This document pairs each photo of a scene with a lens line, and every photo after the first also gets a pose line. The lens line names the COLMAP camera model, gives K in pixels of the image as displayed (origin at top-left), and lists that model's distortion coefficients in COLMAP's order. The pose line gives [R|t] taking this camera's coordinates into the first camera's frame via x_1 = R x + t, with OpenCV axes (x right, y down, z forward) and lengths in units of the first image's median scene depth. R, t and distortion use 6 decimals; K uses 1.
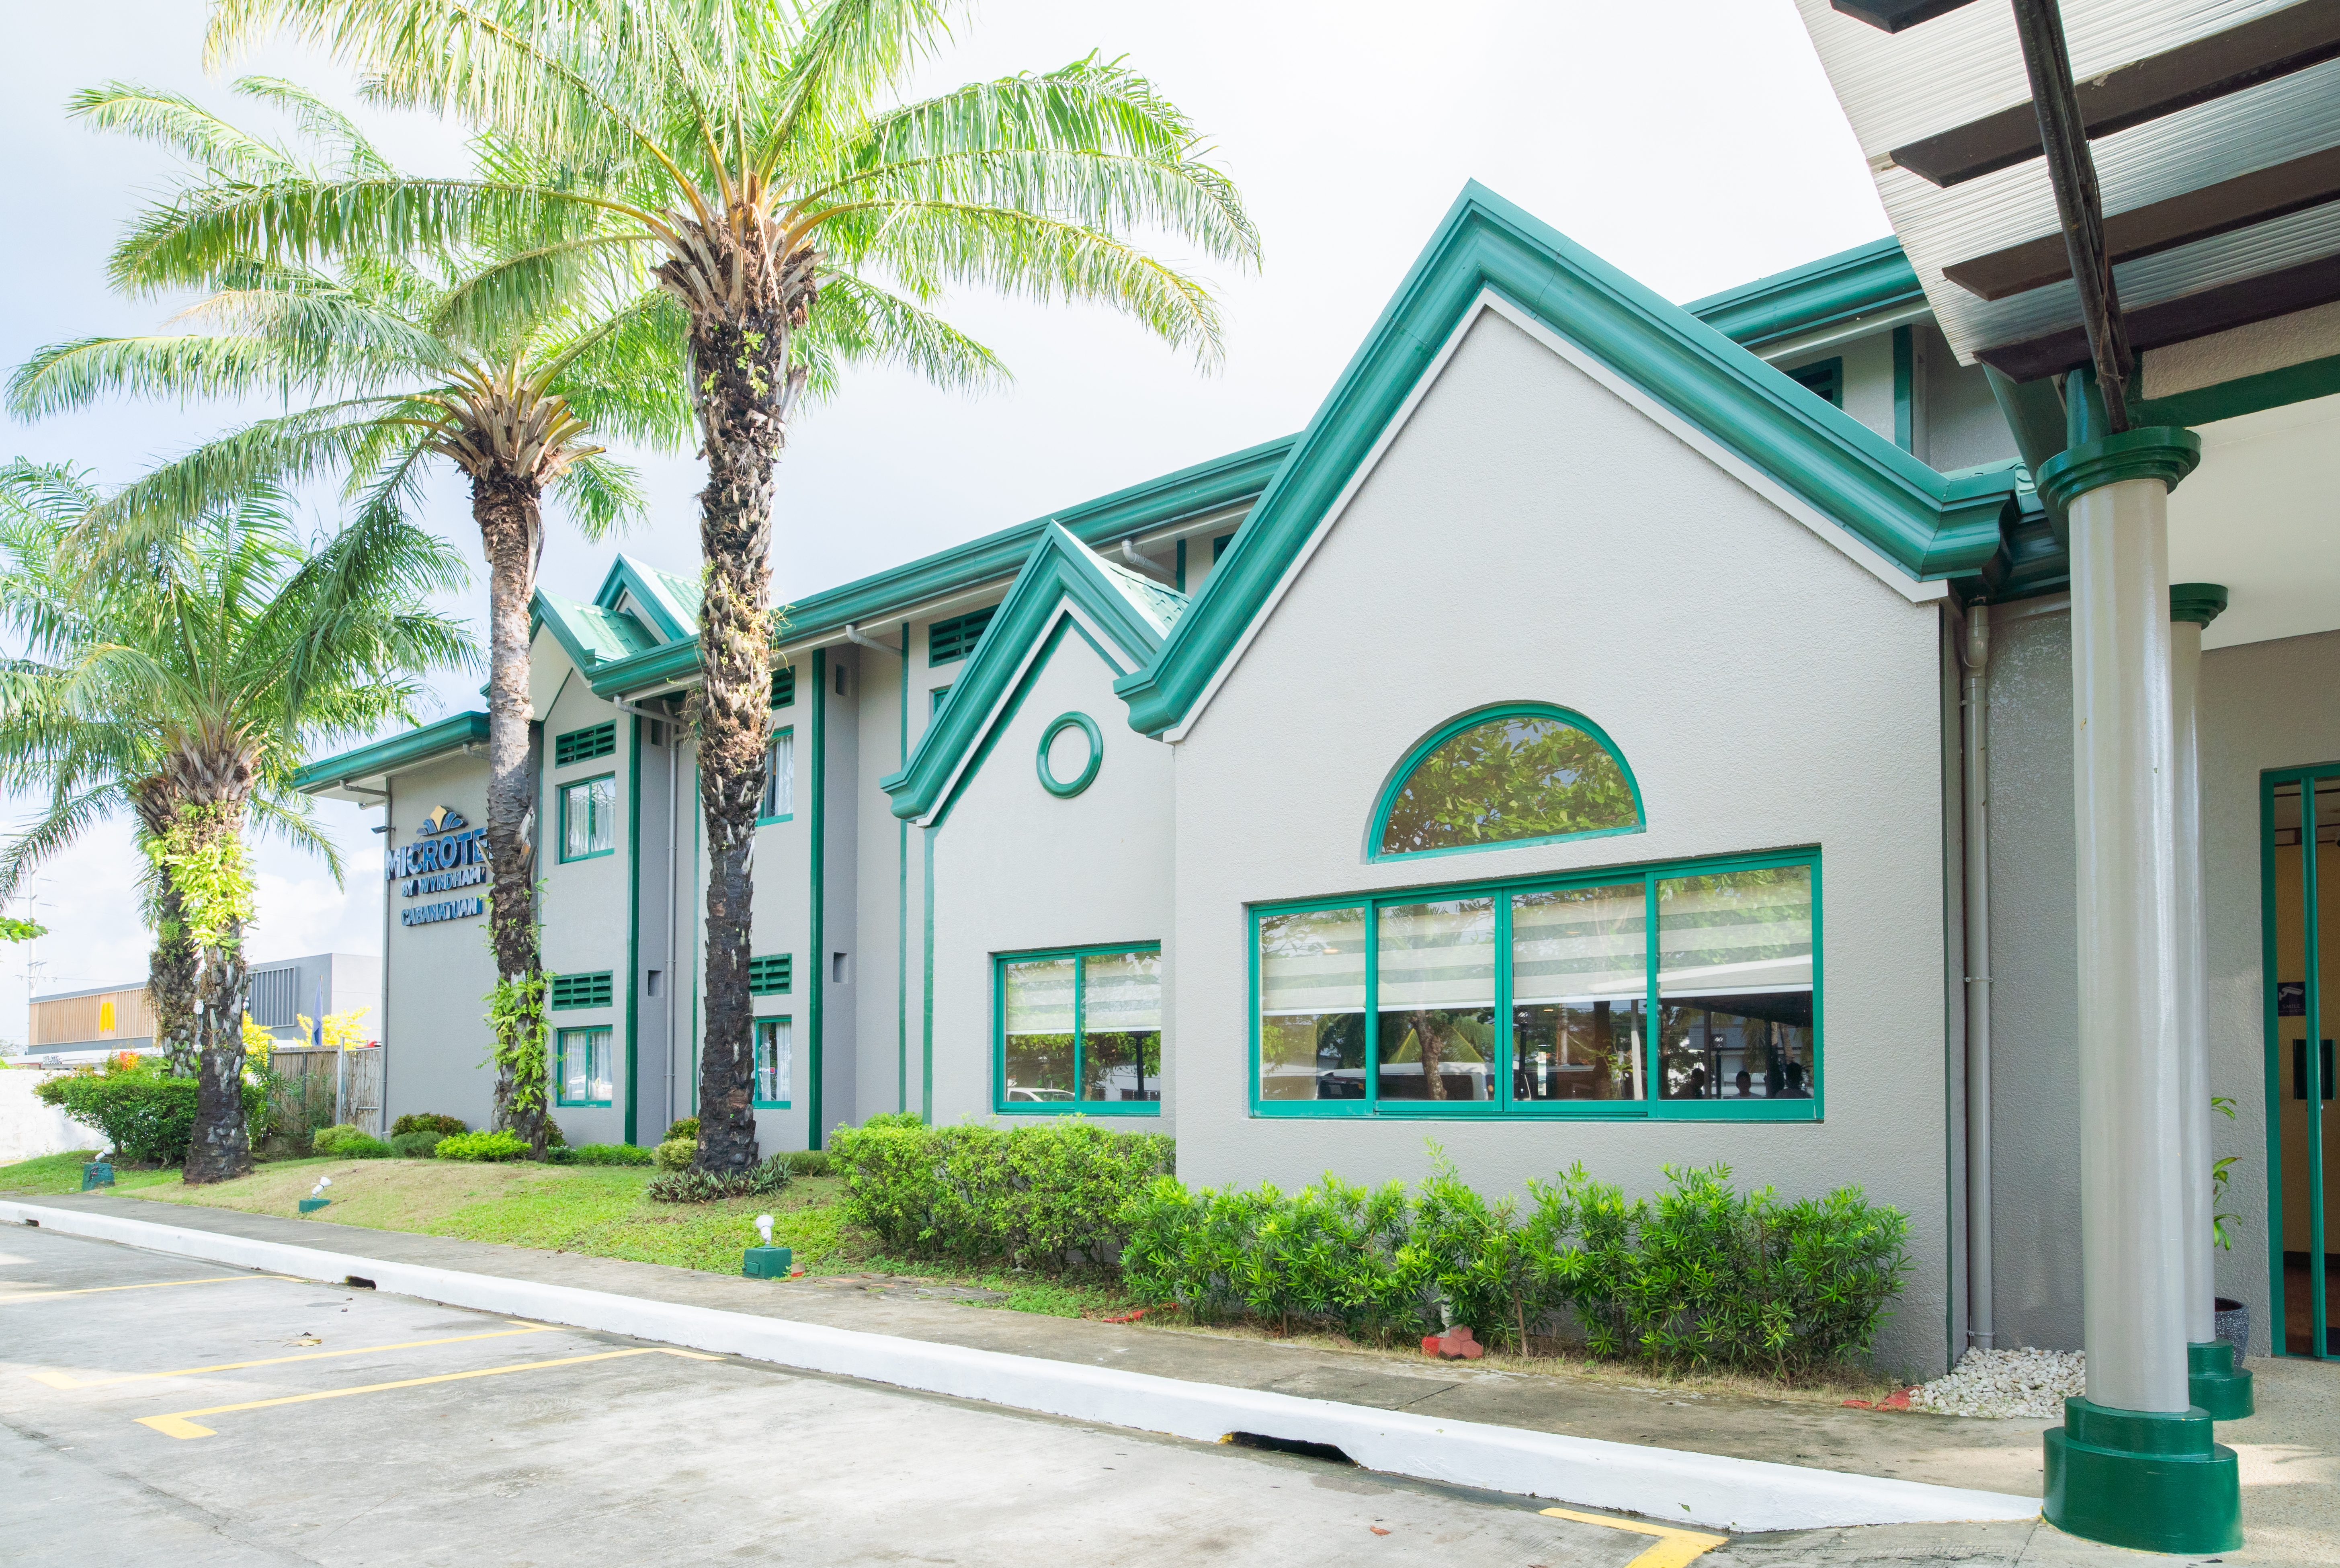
lens RADIAL K [[1299.6, 0, 1170.0], [0, 1299.6, 784.0], [0, 0, 1]] dist [-0.031307, 0.014769]
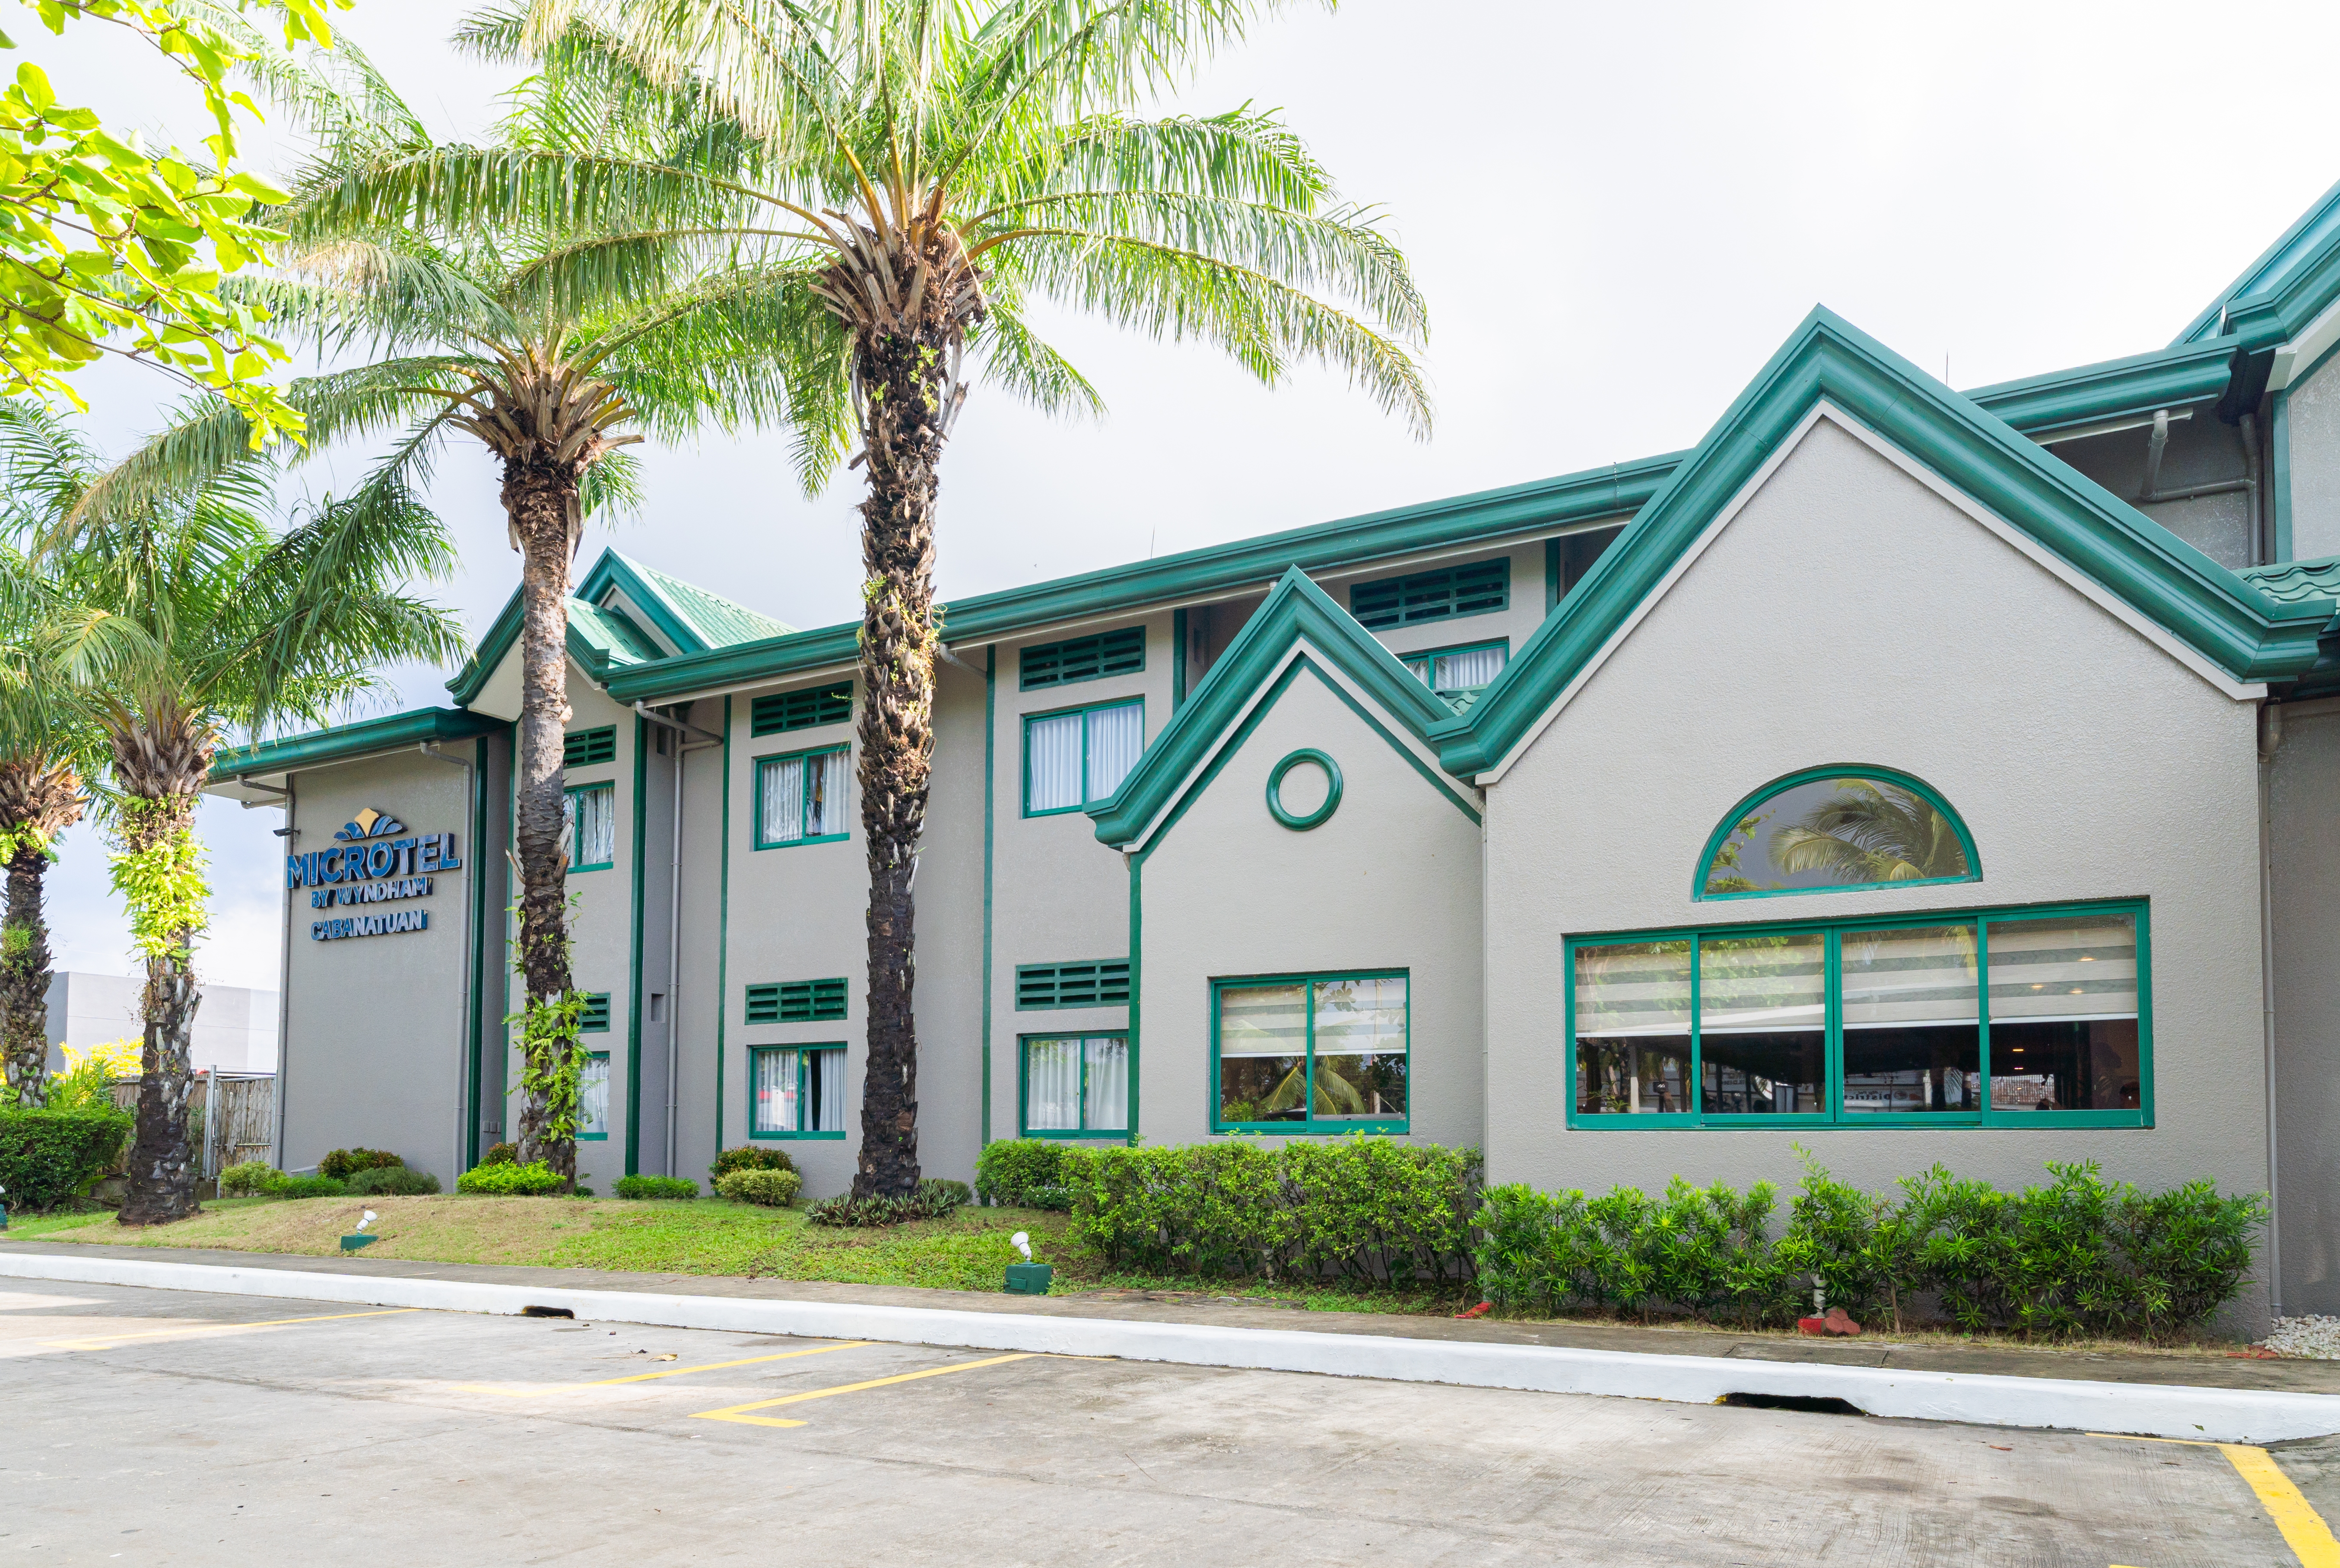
lens RADIAL K [[1360.3, 0, 1172.4], [0, 1360.3, 795.5], [0, 0, 1]] dist [-0.000834, 0.000373]
pose [[0.987779, 0.043144, 0.149774, -0.282306], [-0.040579, 0.998973, -0.020138, 0.007148], [-0.150489, 0.013814, 0.988515, -0.055496]]
